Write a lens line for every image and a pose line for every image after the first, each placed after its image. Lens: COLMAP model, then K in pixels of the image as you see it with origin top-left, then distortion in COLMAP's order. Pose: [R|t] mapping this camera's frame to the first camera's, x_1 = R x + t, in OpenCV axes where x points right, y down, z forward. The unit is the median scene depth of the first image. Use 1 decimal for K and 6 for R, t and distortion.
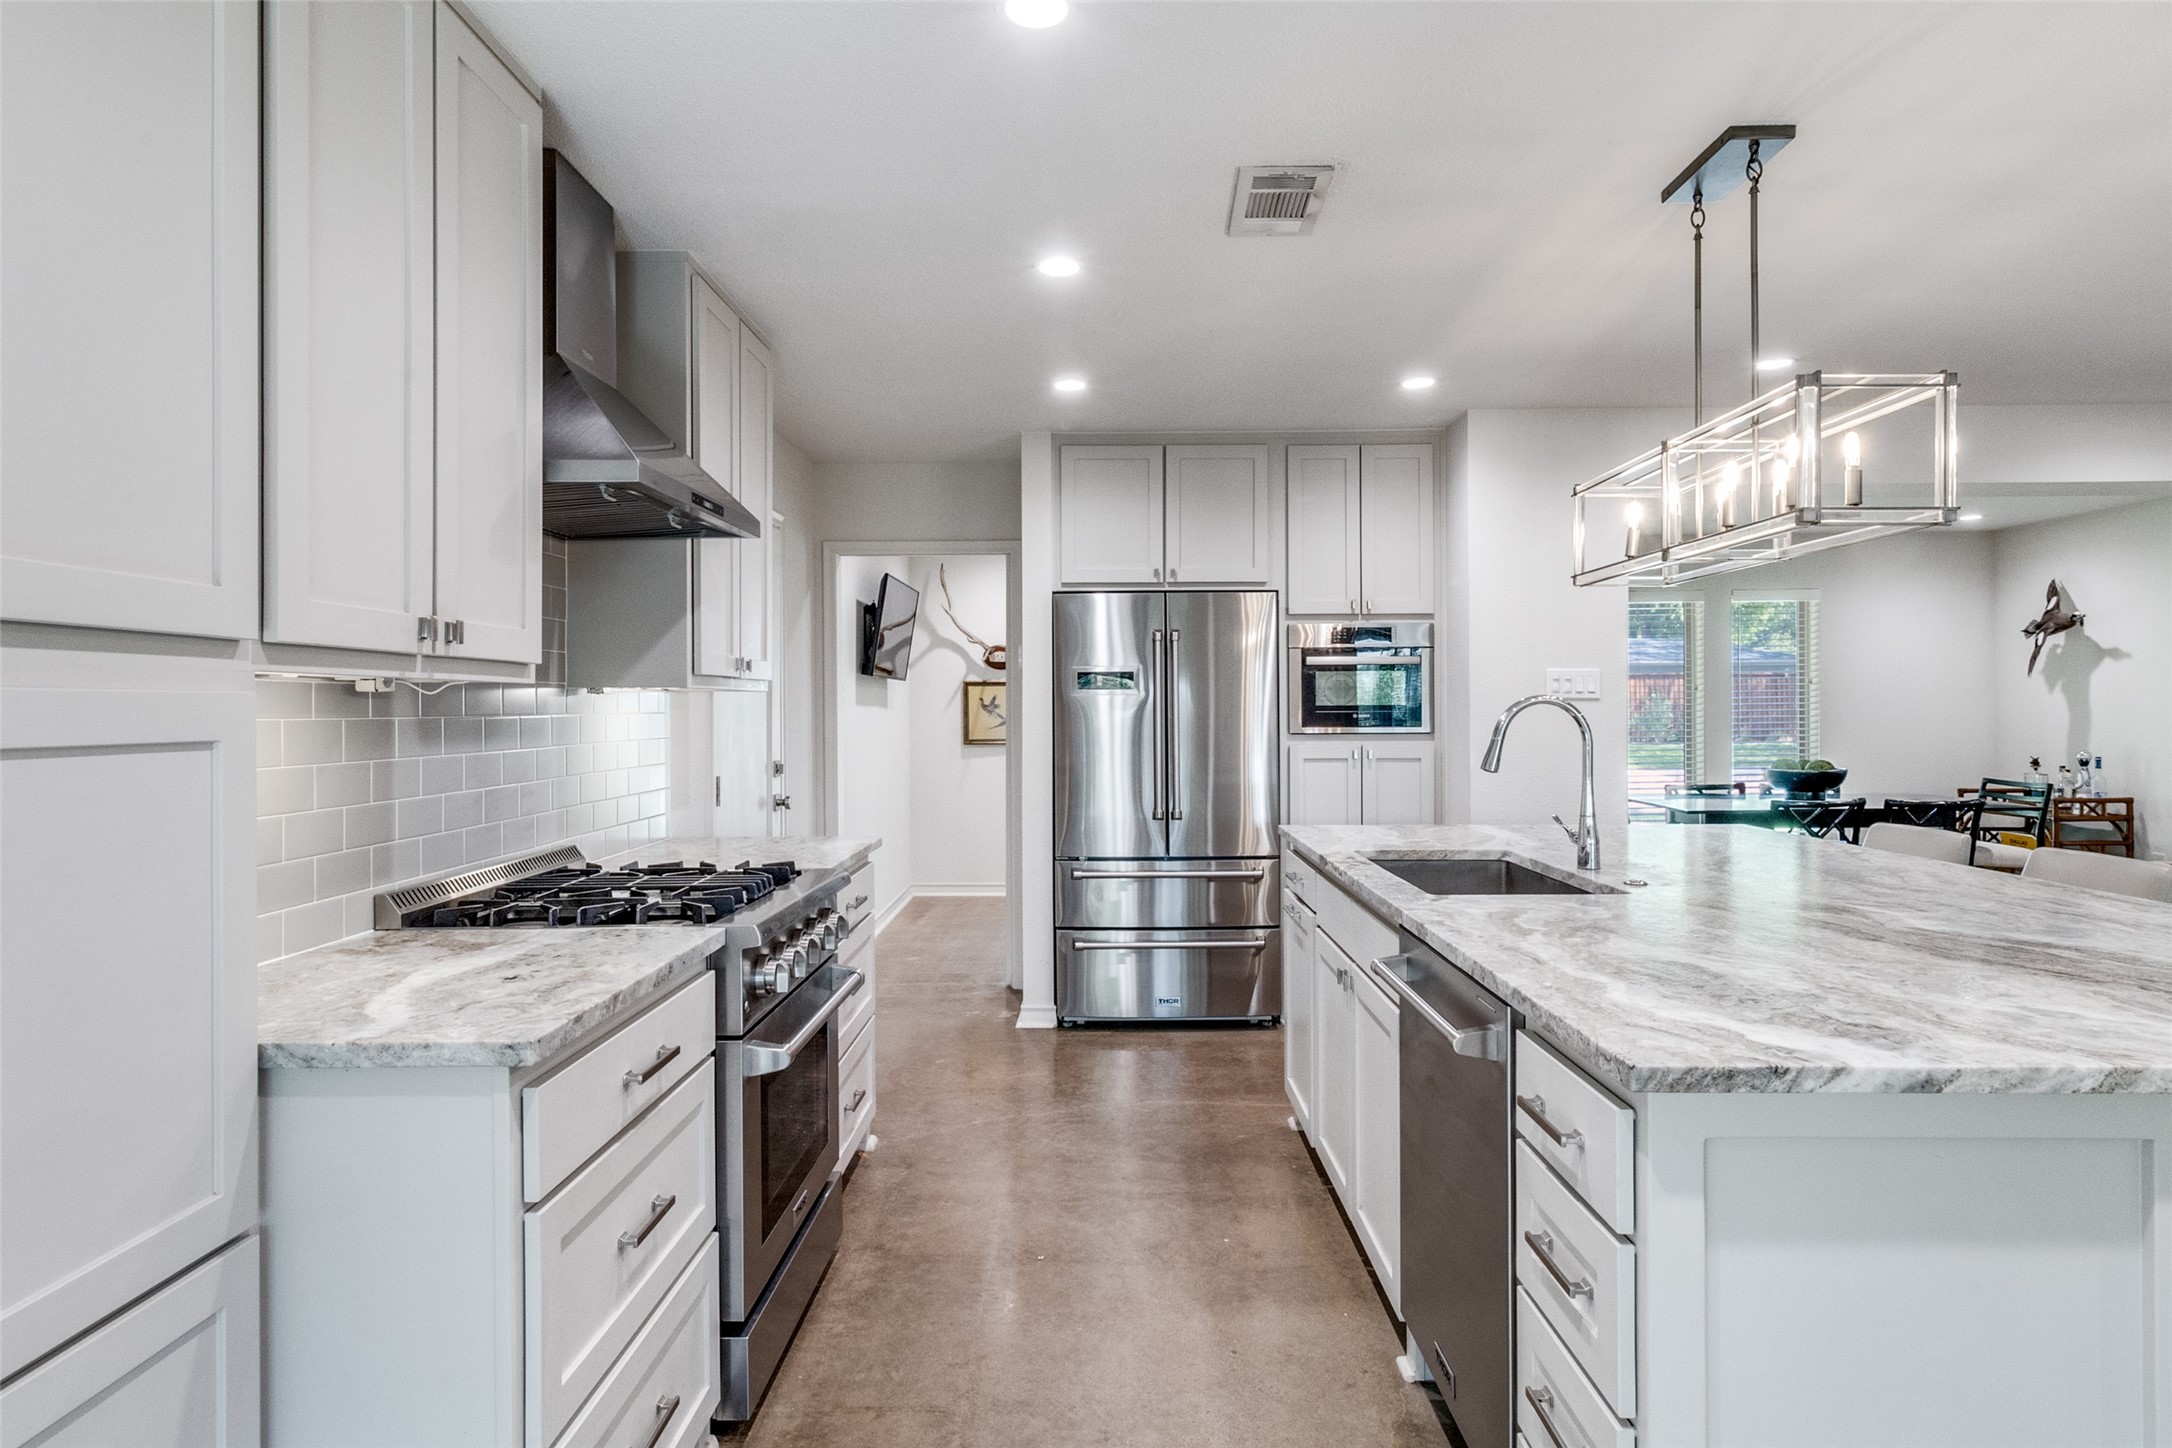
lens RADIAL K [[1174.1, 0, 1087.1], [0, 1174.1, 707.1], [0, 0, 1]] dist [0.000312, -0.001148]
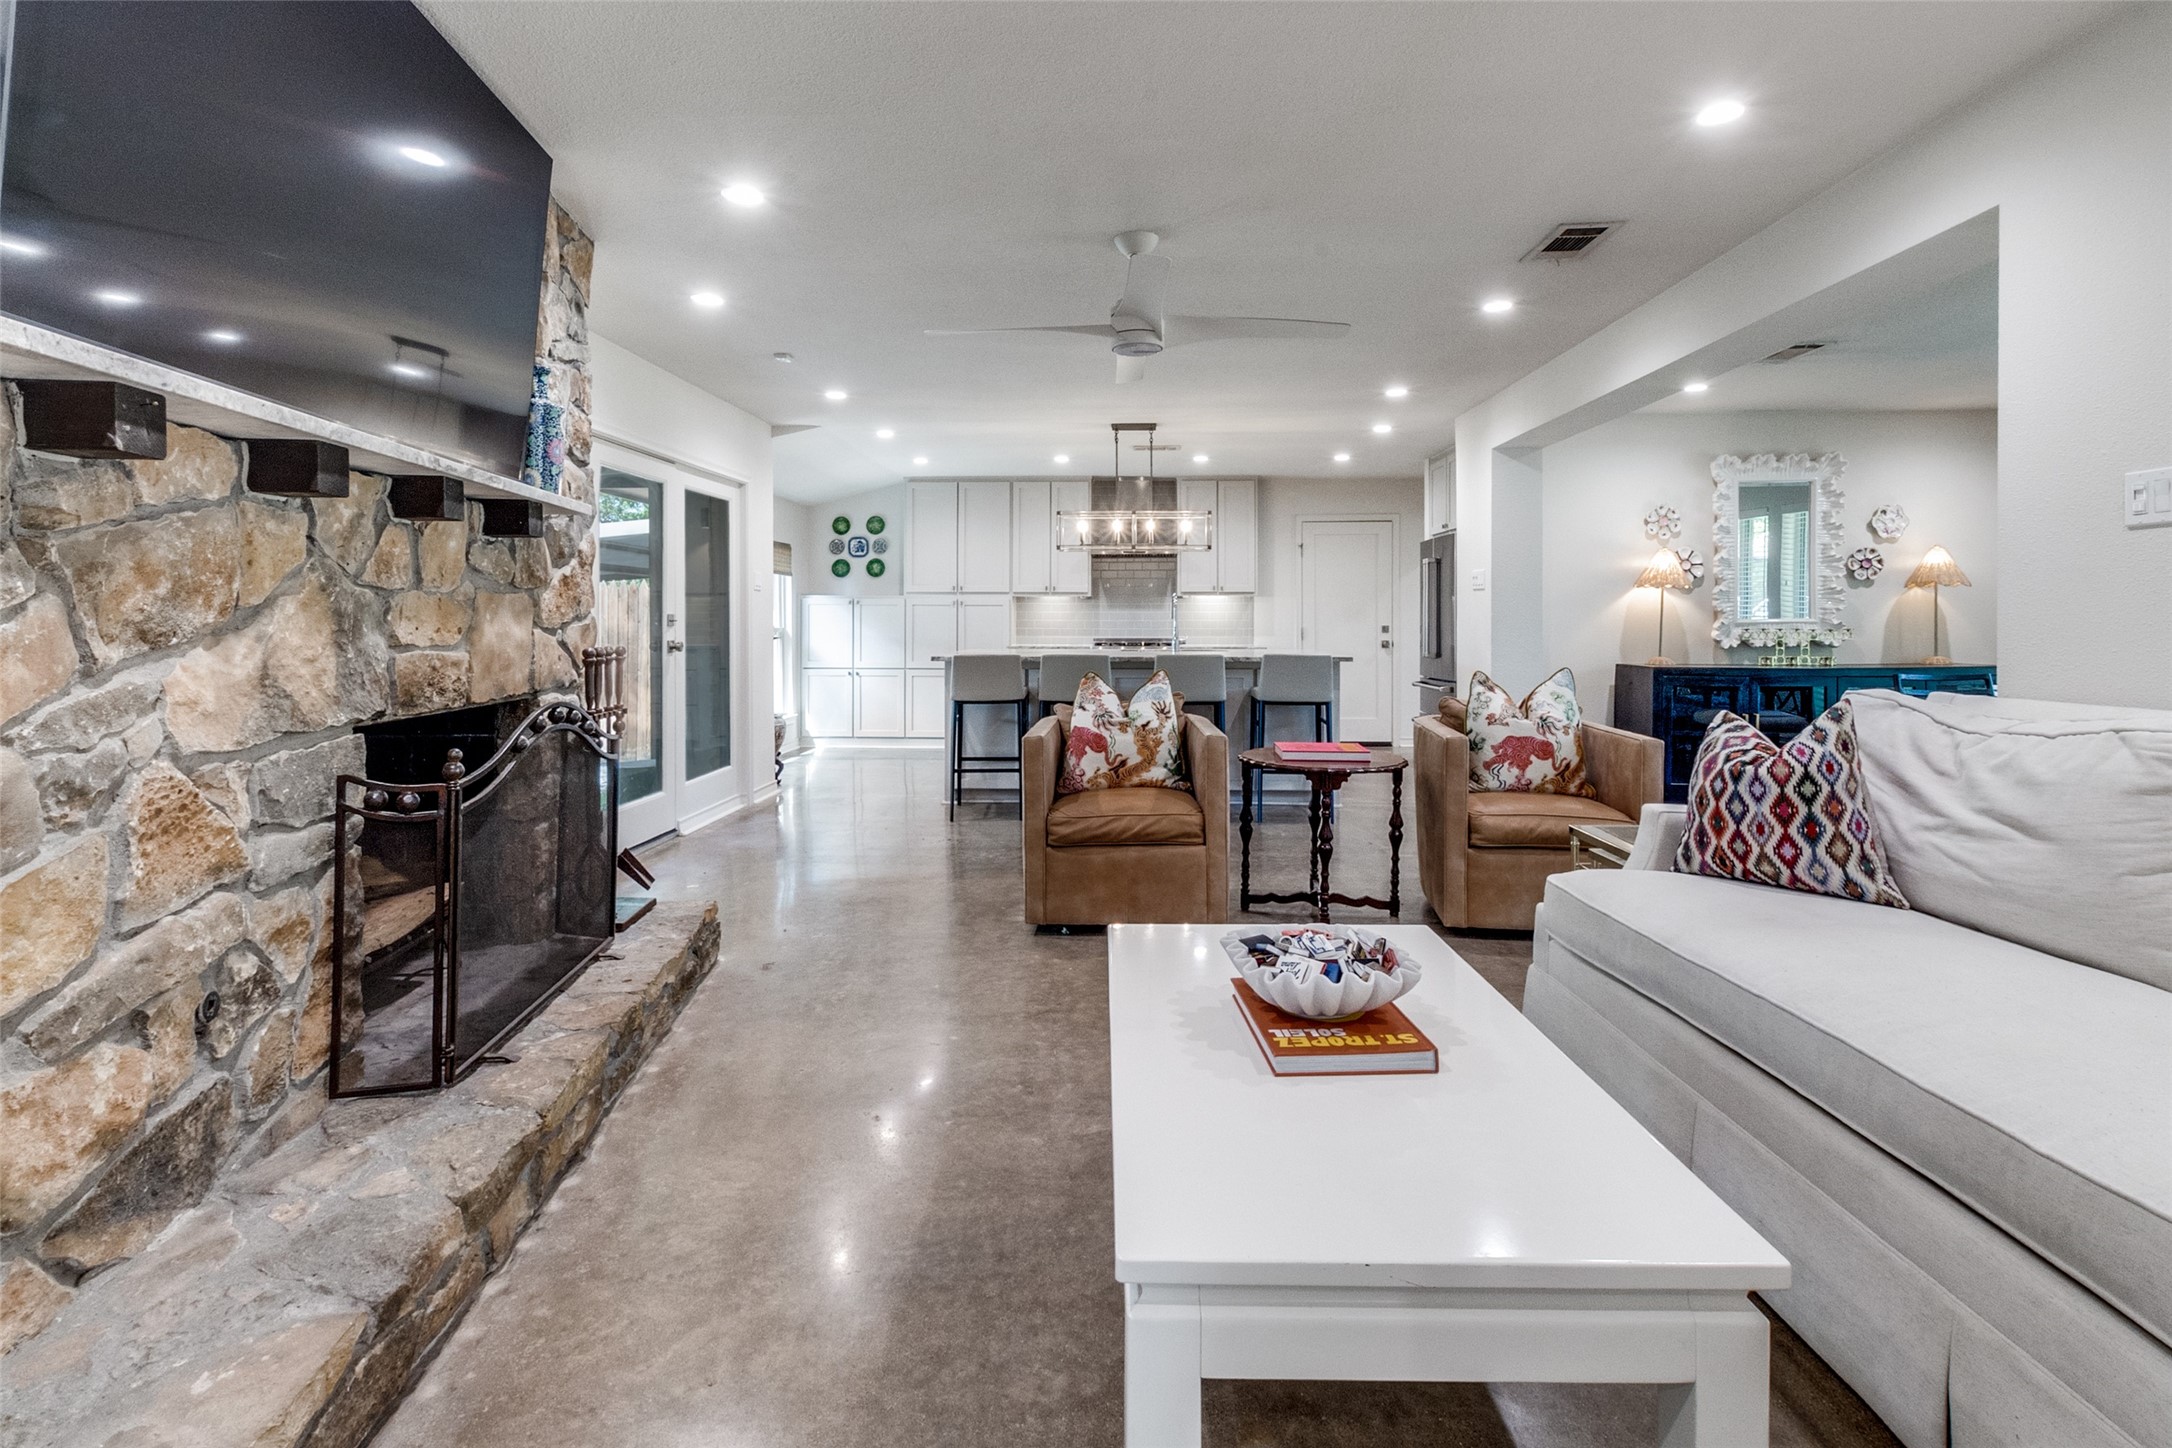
lens RADIAL K [[1030.4, 0, 1081.2], [0, 1030.4, 629.7], [0, 0, 1]] dist [0.002472, 0.000271]
pose [[-0.029783, 0.014997, -0.999444, 1.782534], [0.000712, 0.999888, 0.014983, 0.025685], [0.999556, -0.000265, -0.029790, 0.496255]]
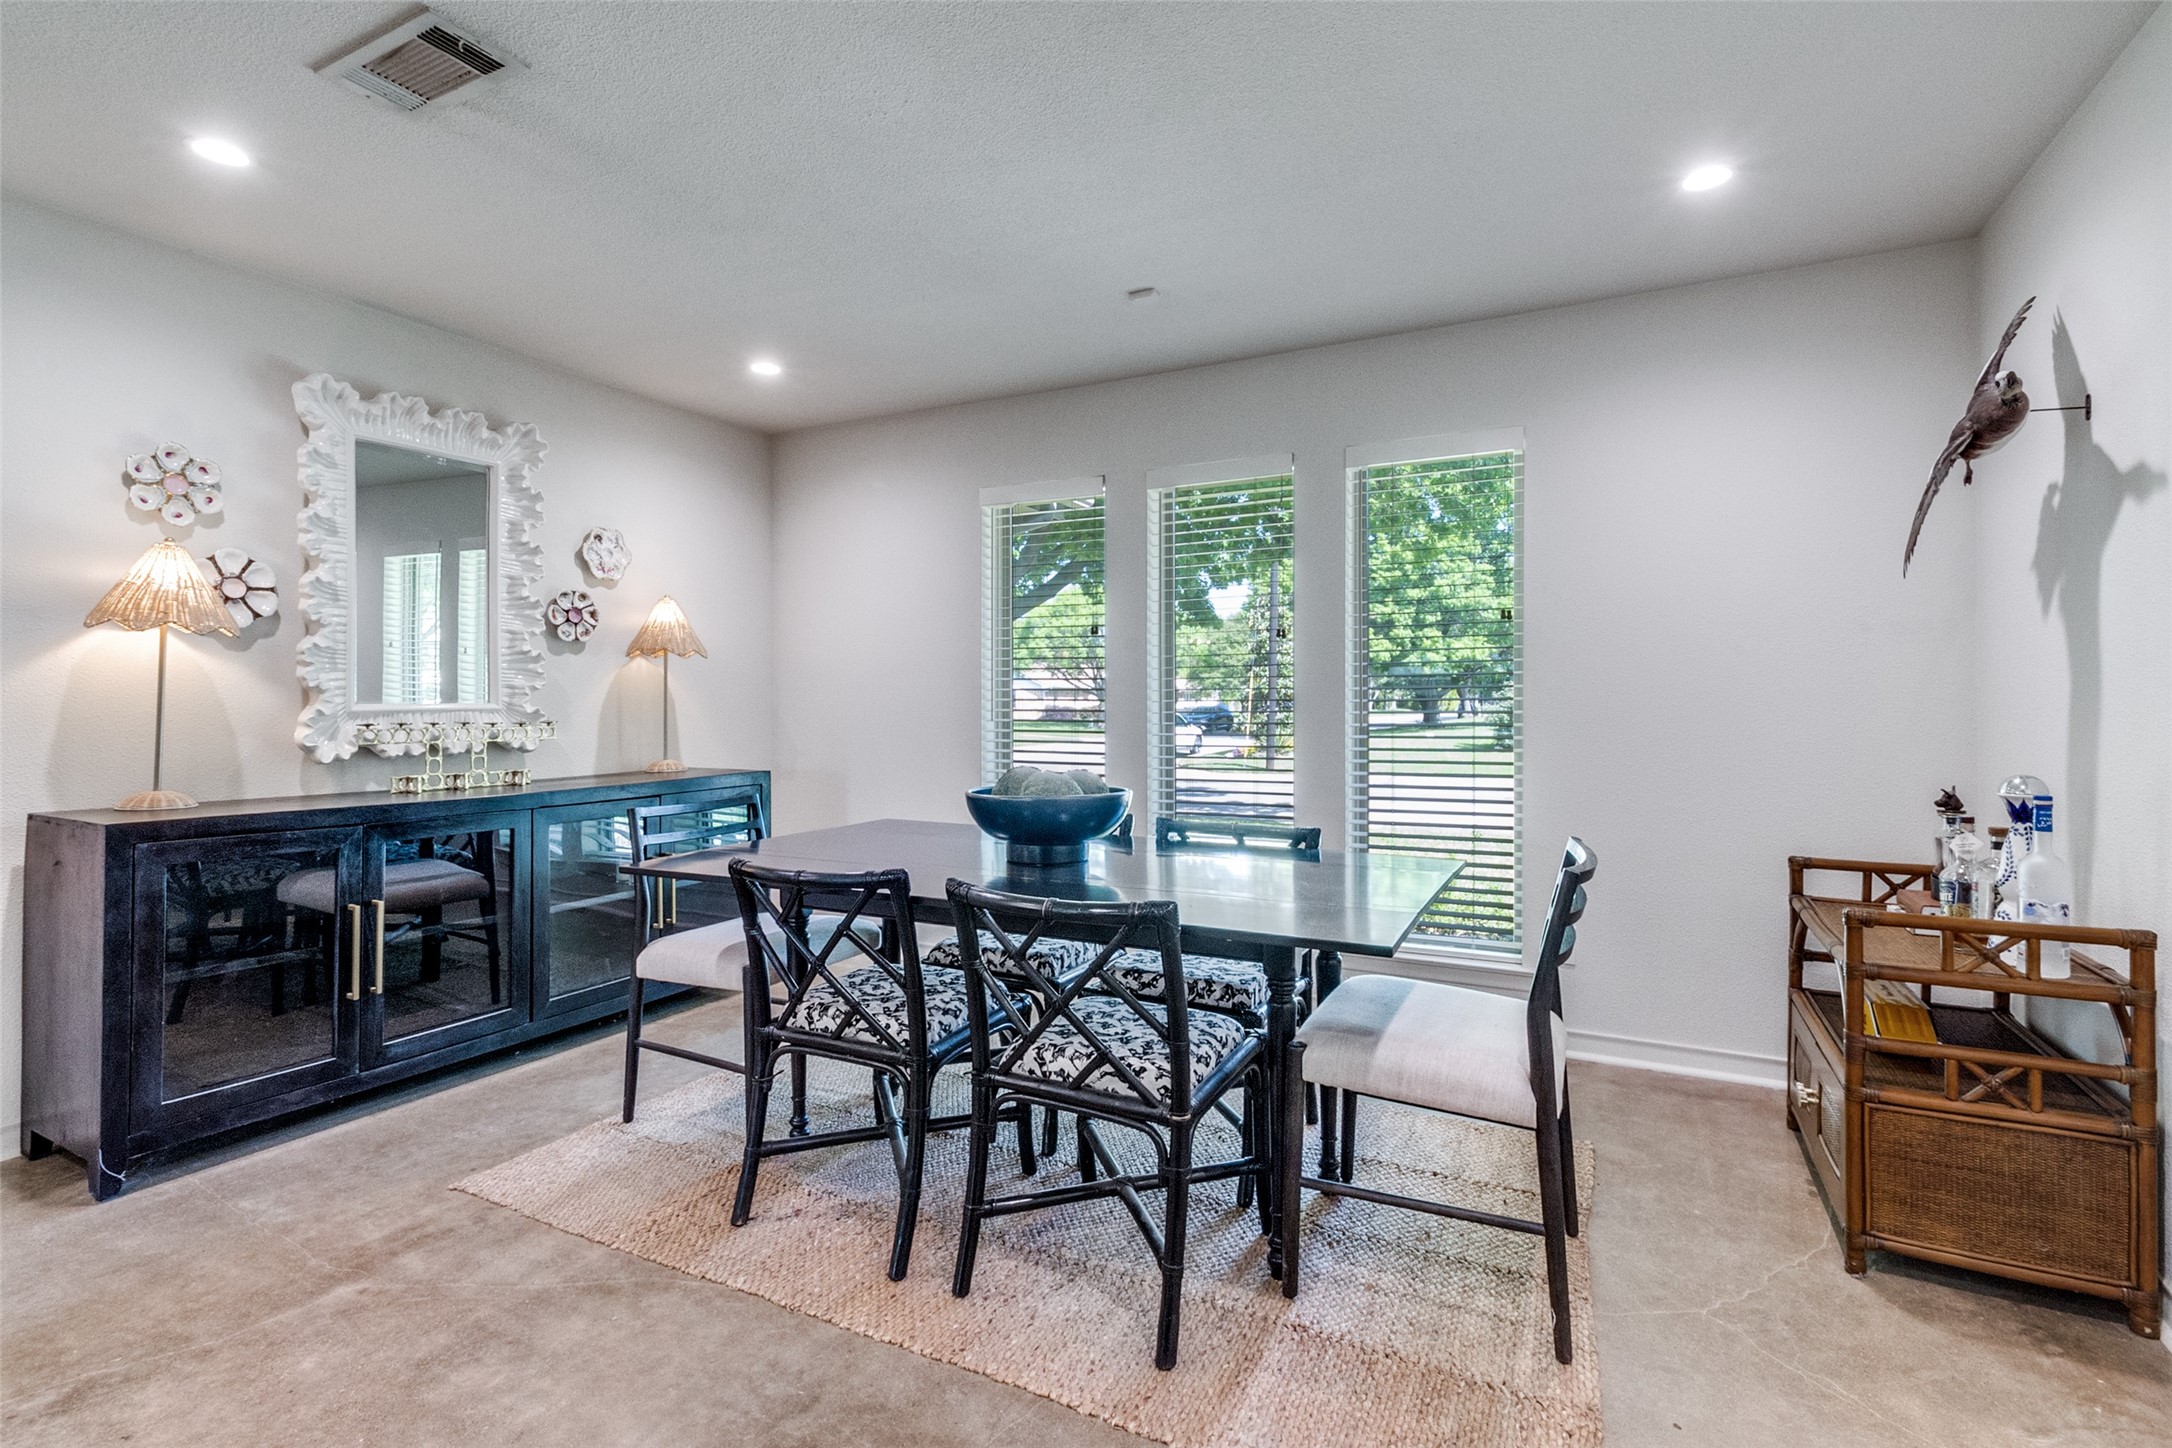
lens RADIAL K [[1008.6, 0, 1086.3], [0, 1008.6, 698.2], [0, 0, 1]] dist [0.002999, -0.000387]
pose [[0.893644, 0.005912, -0.448738, 1.130330], [-0.008209, 0.999961, -0.003175, 0.027154], [0.448702, 0.006521, 0.893658, 0.944060]]
